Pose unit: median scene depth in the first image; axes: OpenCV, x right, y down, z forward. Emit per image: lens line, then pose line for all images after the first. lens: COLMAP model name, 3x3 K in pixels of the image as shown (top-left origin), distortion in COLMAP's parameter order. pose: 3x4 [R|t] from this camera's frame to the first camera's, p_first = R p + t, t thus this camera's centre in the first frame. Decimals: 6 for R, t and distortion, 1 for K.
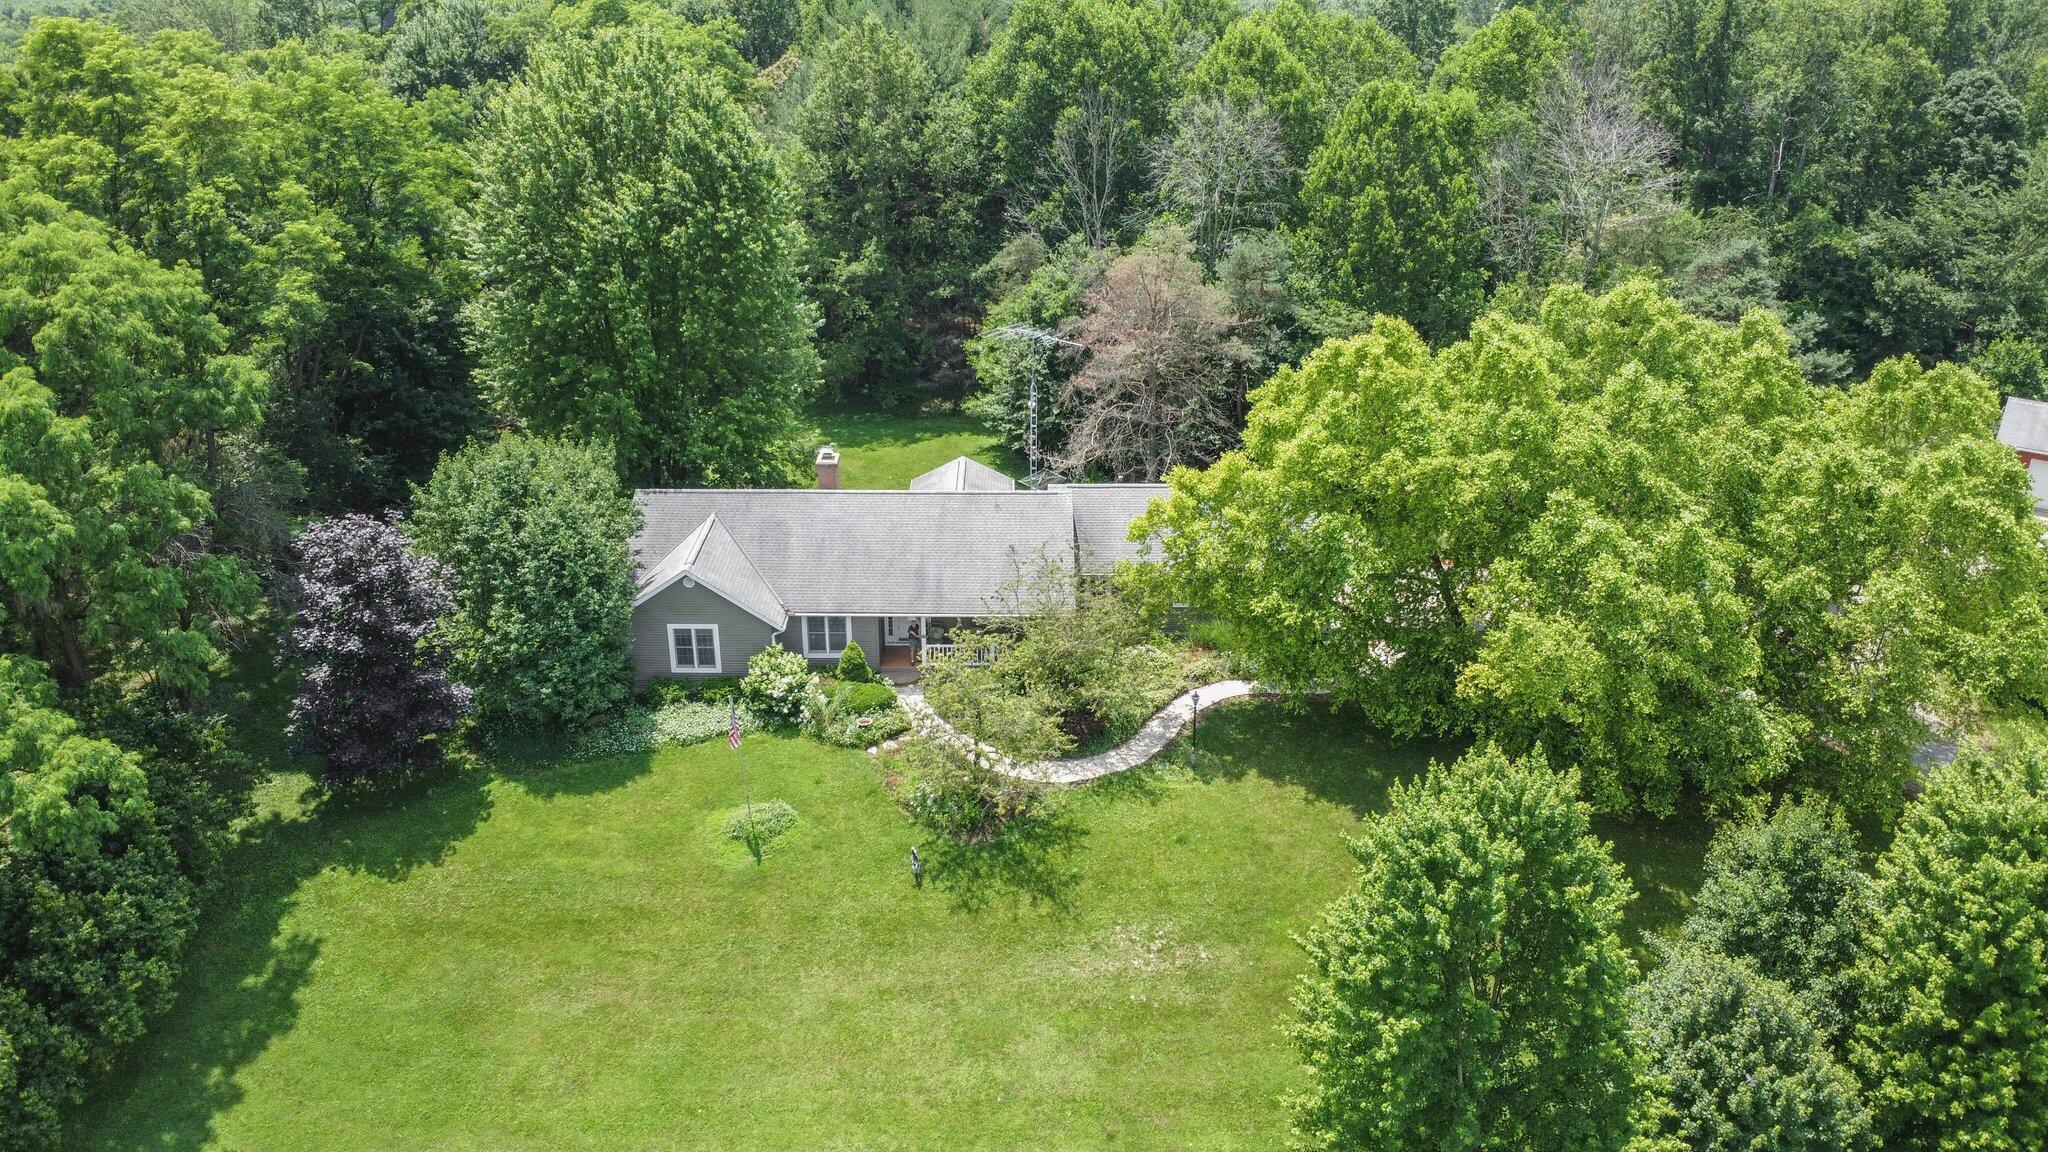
lens RADIAL K [[1524.1, 0, 1023.3], [0, 1524.1, 579.7], [0, 0, 1]] dist [-0.009239, -0.005444]
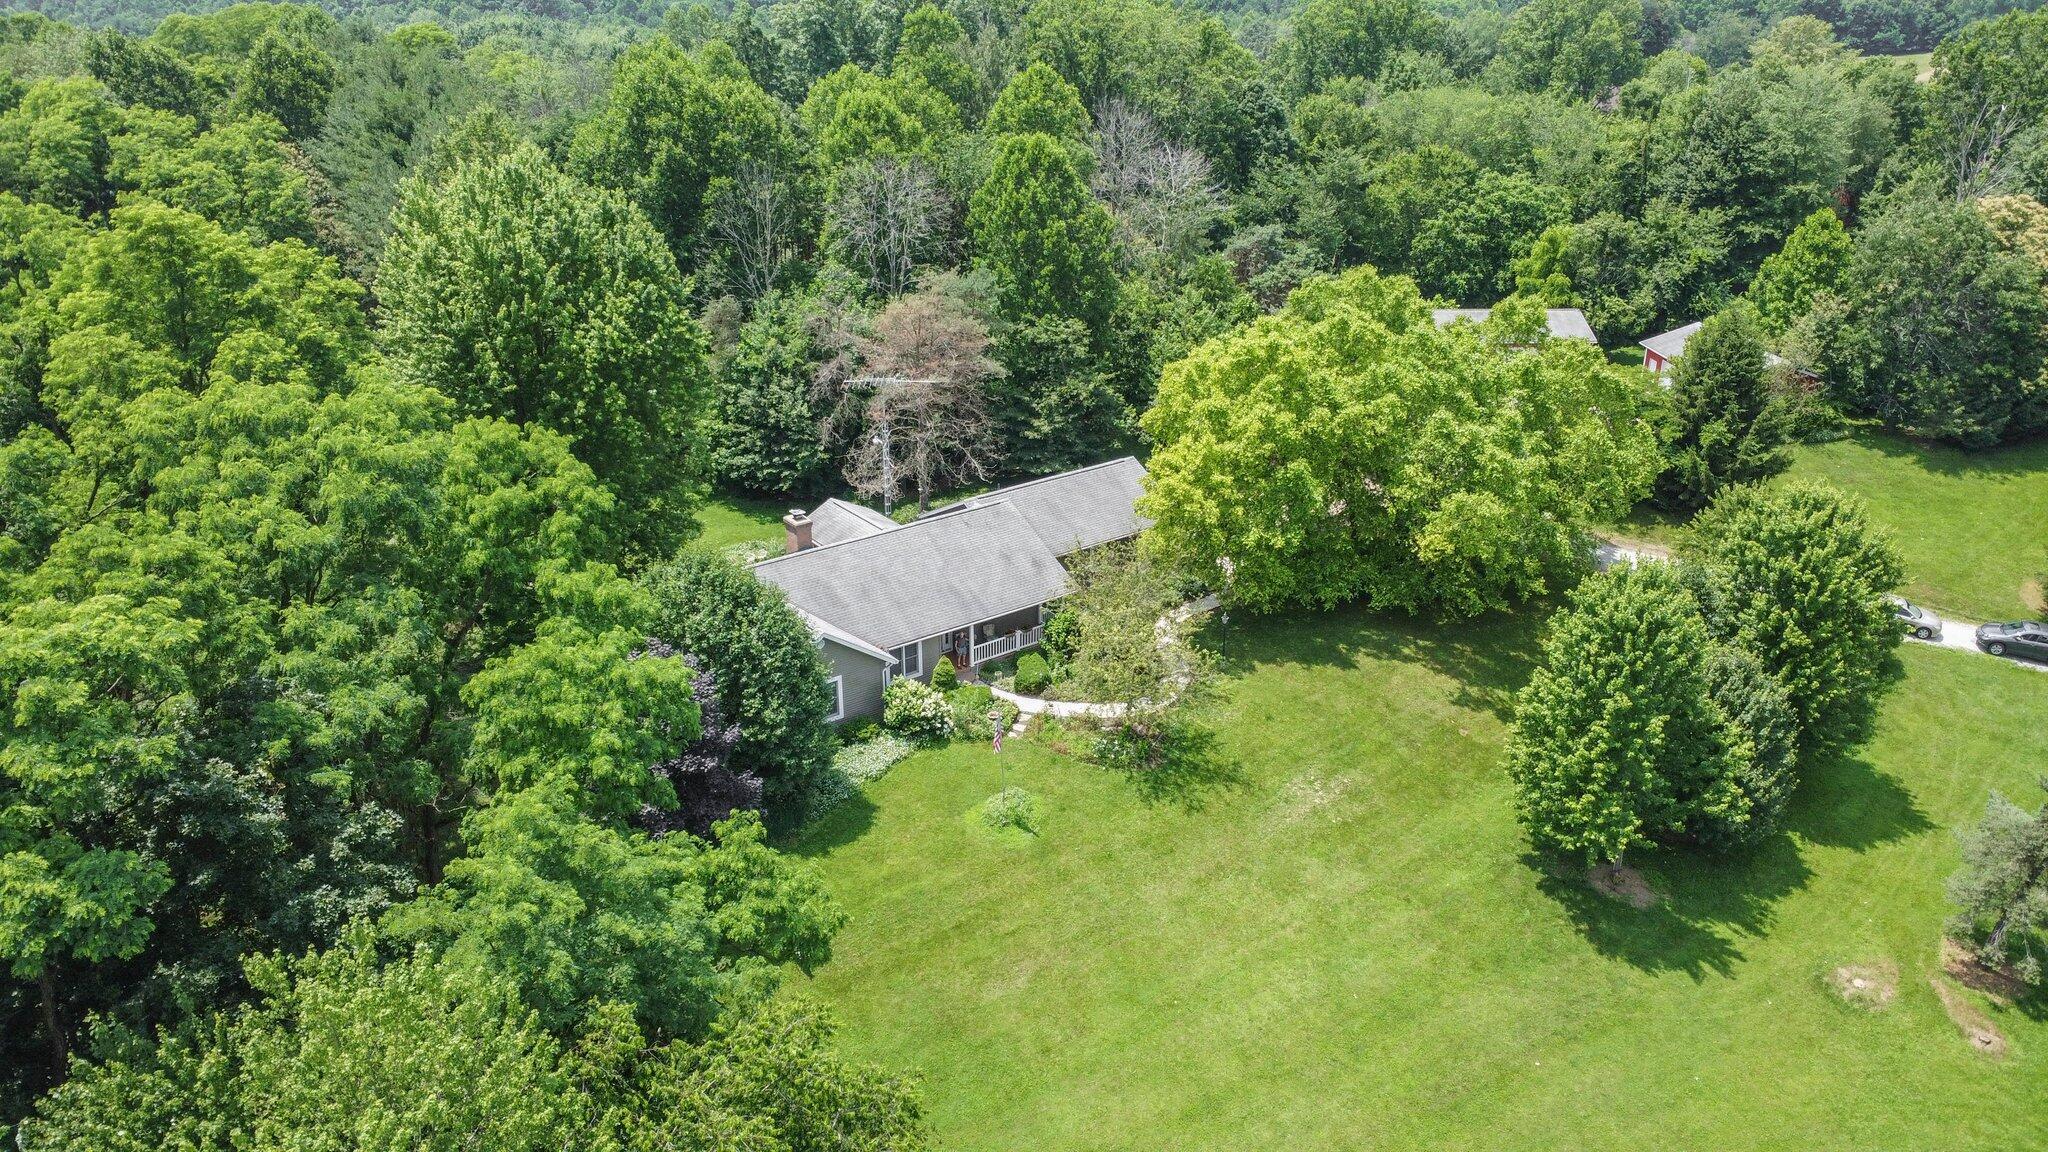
lens RADIAL K [[1524.1, 0, 1023.8], [0, 1524.1, 573.0], [0, 0, 1]] dist [-0.009239, -0.005444]
pose [[0.801860, -0.243461, 0.545663, -0.705019], [0.241686, 0.967339, 0.076441, -0.099880], [-0.546451, 0.070584, 0.834511, -0.023441]]
